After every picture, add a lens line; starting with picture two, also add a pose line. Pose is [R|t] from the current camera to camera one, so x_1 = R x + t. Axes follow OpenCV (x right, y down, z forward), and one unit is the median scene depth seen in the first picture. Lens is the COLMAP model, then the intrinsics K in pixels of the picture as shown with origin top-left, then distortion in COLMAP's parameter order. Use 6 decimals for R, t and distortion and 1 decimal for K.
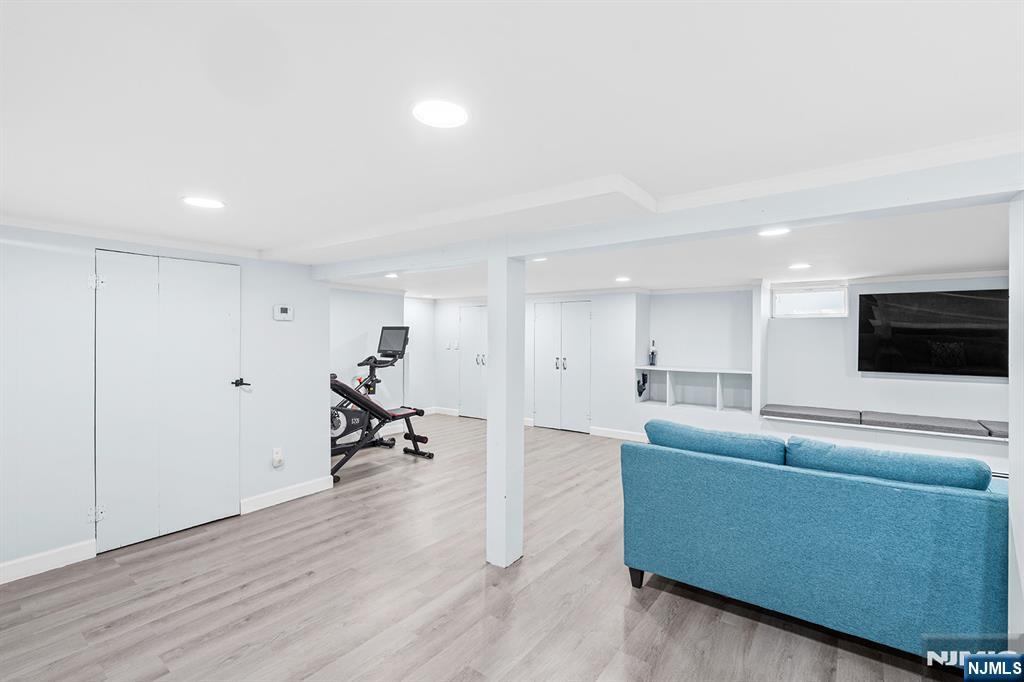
lens RADIAL K [[456.2, 0, 506.6], [0, 456.2, 336.1], [0, 0, 1]] dist [-0.002730, -0.000542]
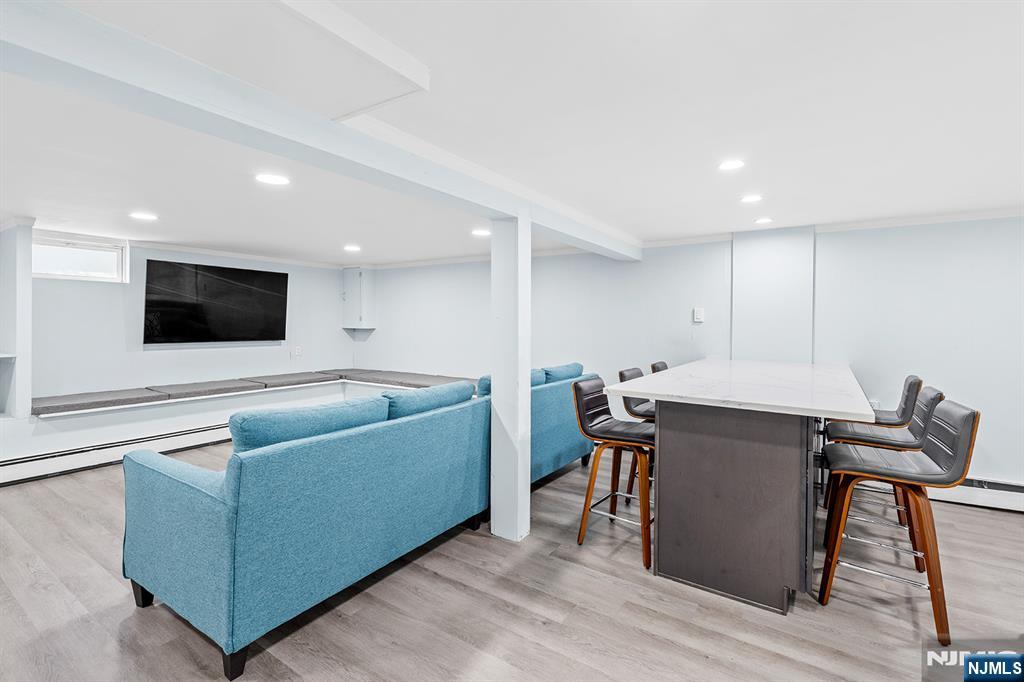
lens RADIAL K [[461.7, 0, 513.2], [0, 461.7, 328.9], [0, 0, 1]] dist [-0.002373, -0.000567]
pose [[-0.064570, -0.018717, 0.997738, -0.392451], [-0.009685, 0.999789, 0.018129, 0.048315], [-0.997866, -0.008492, -0.064738, 0.685349]]
